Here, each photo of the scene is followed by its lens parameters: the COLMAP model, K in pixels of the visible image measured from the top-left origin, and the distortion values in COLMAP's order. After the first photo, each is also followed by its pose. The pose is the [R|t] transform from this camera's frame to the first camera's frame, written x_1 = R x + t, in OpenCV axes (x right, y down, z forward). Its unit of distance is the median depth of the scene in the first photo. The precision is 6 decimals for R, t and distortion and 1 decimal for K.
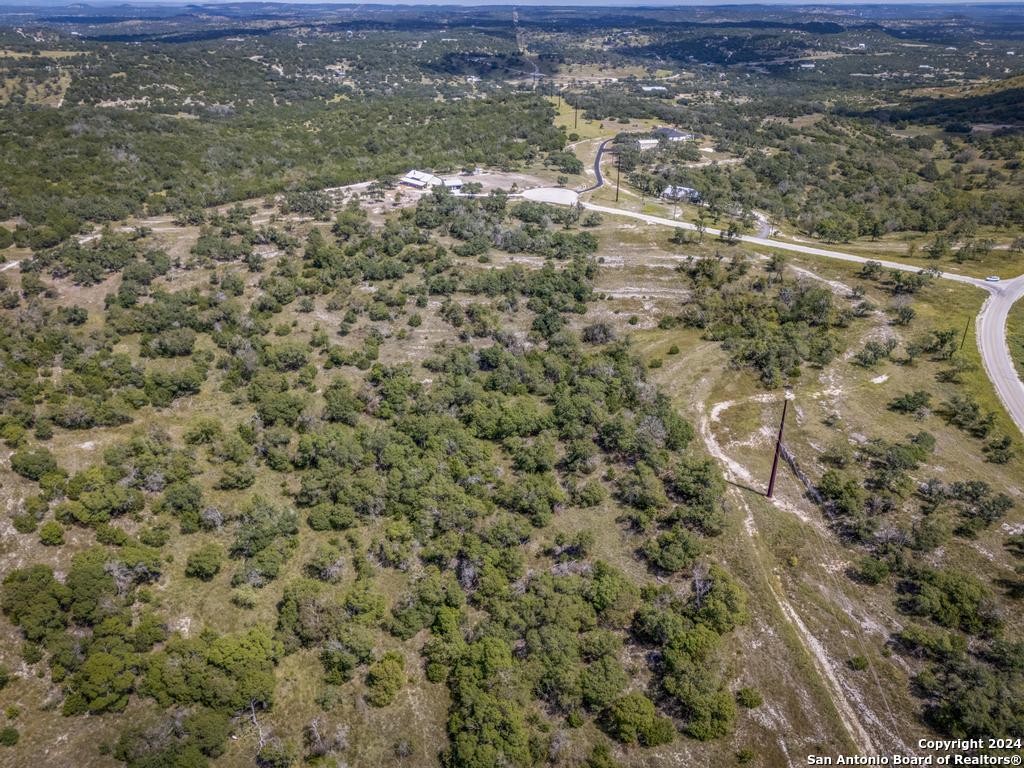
lens RADIAL K [[753.2, 0, 512.6], [0, 753.2, 391.1], [0, 0, 1]] dist [0.061552, -0.045311]
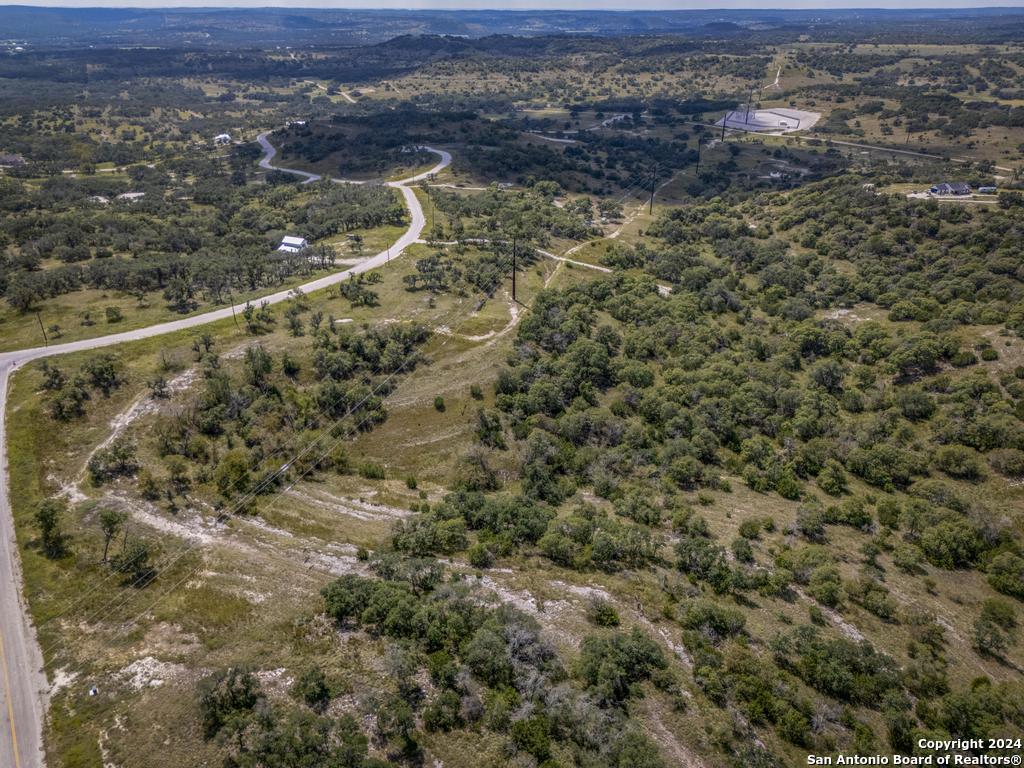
lens RADIAL K [[753.2, 0, 509.5], [0, 753.2, 378.0], [0, 0, 1]] dist [0.061552, -0.045311]
pose [[-0.948780, -0.144763, 0.280820, -0.085829], [0.139721, 0.604947, 0.783912, -0.586585], [-0.283362, 0.782996, -0.553735, 1.117872]]
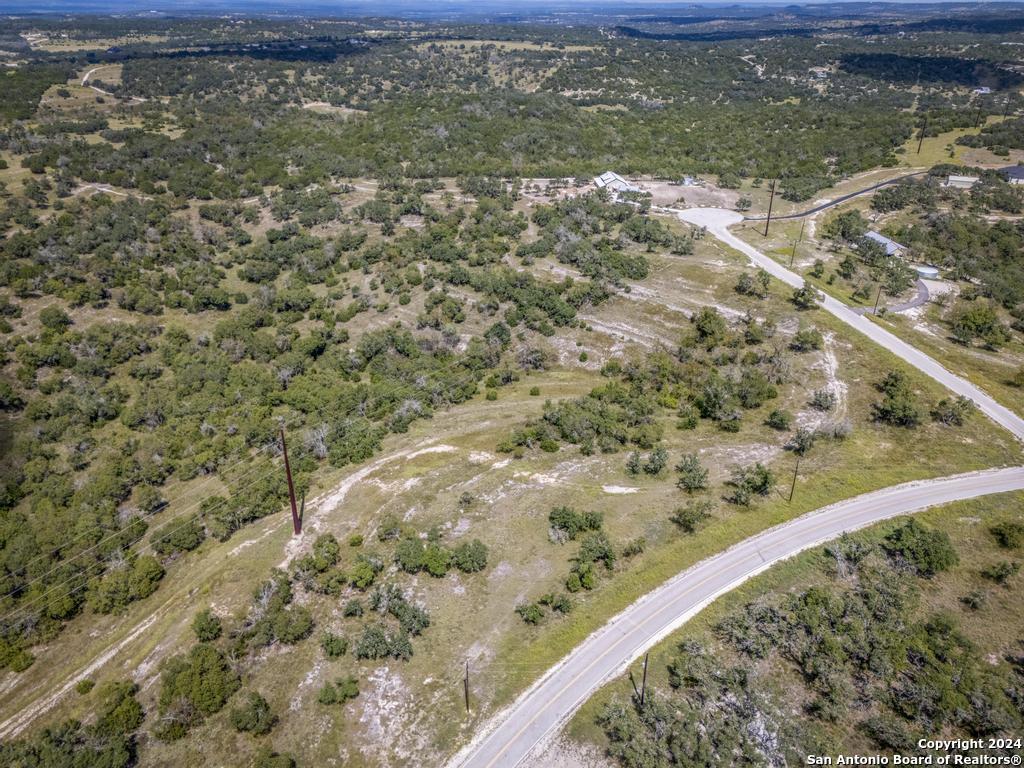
lens RADIAL K [[753.2, 0, 510.7], [0, 753.2, 379.8], [0, 0, 1]] dist [0.061552, -0.045311]
pose [[0.764040, 0.290175, -0.576230, 0.540388], [-0.296989, 0.951076, 0.085152, -0.103389], [0.572748, 0.106074, 0.812840, 0.201508]]
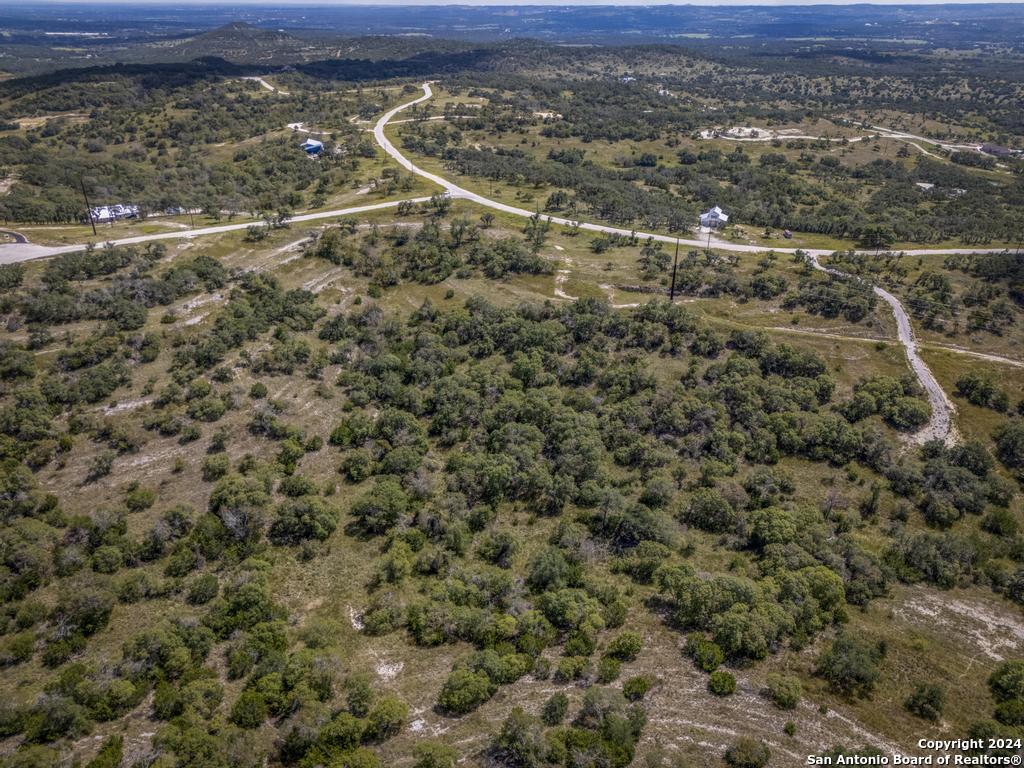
lens RADIAL K [[753.2, 0, 510.7], [0, 753.2, 382.9], [0, 0, 1]] dist [0.061552, -0.045311]
pose [[0.240734, -0.440688, 0.864778, -0.663852], [0.443573, 0.842444, 0.305827, -0.198575], [-0.863302, 0.309969, 0.398282, 0.373633]]
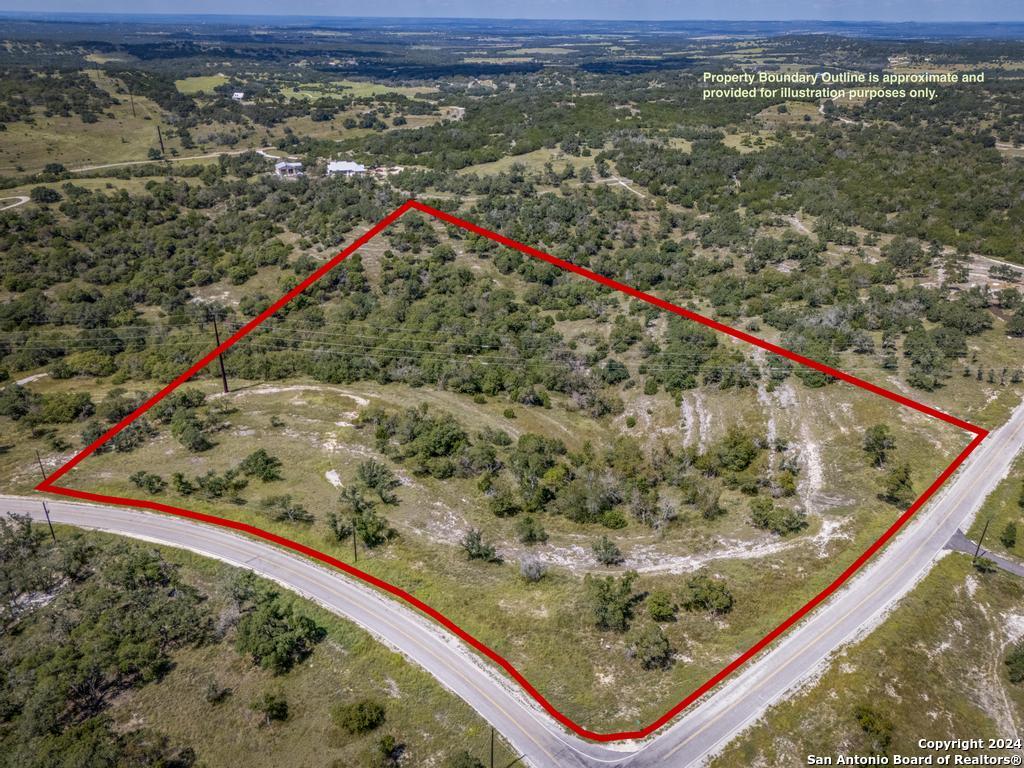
lens RADIAL K [[753.2, 0, 512.3], [0, 753.2, 384.4], [0, 0, 1]] dist [0.061552, -0.045311]
pose [[-0.155436, 0.428366, -0.890136, 0.768437], [-0.460304, 0.765877, 0.448947, -0.373841], [0.874048, 0.479516, 0.078134, 0.707874]]
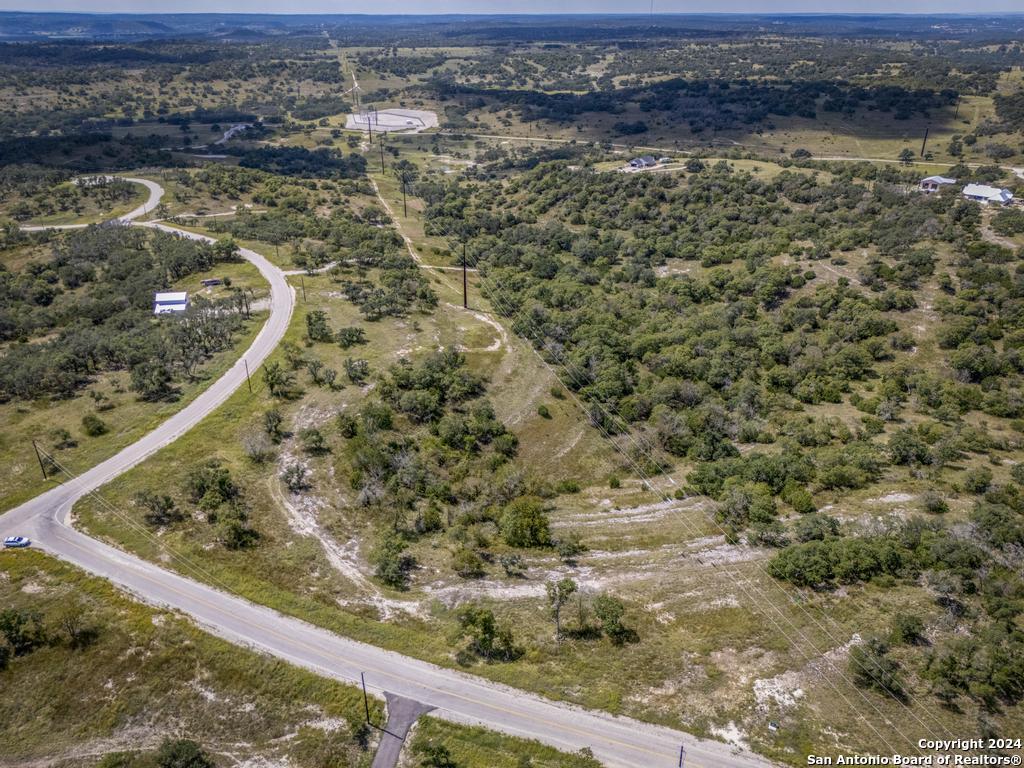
lens RADIAL K [[753.2, 0, 509.3], [0, 753.2, 382.6], [0, 0, 1]] dist [0.061552, -0.045311]
pose [[-0.963673, 0.114304, -0.241390, 0.359619], [-0.125794, 0.603026, 0.787741, -0.596053], [0.235606, 0.789490, -0.566741, 1.134502]]
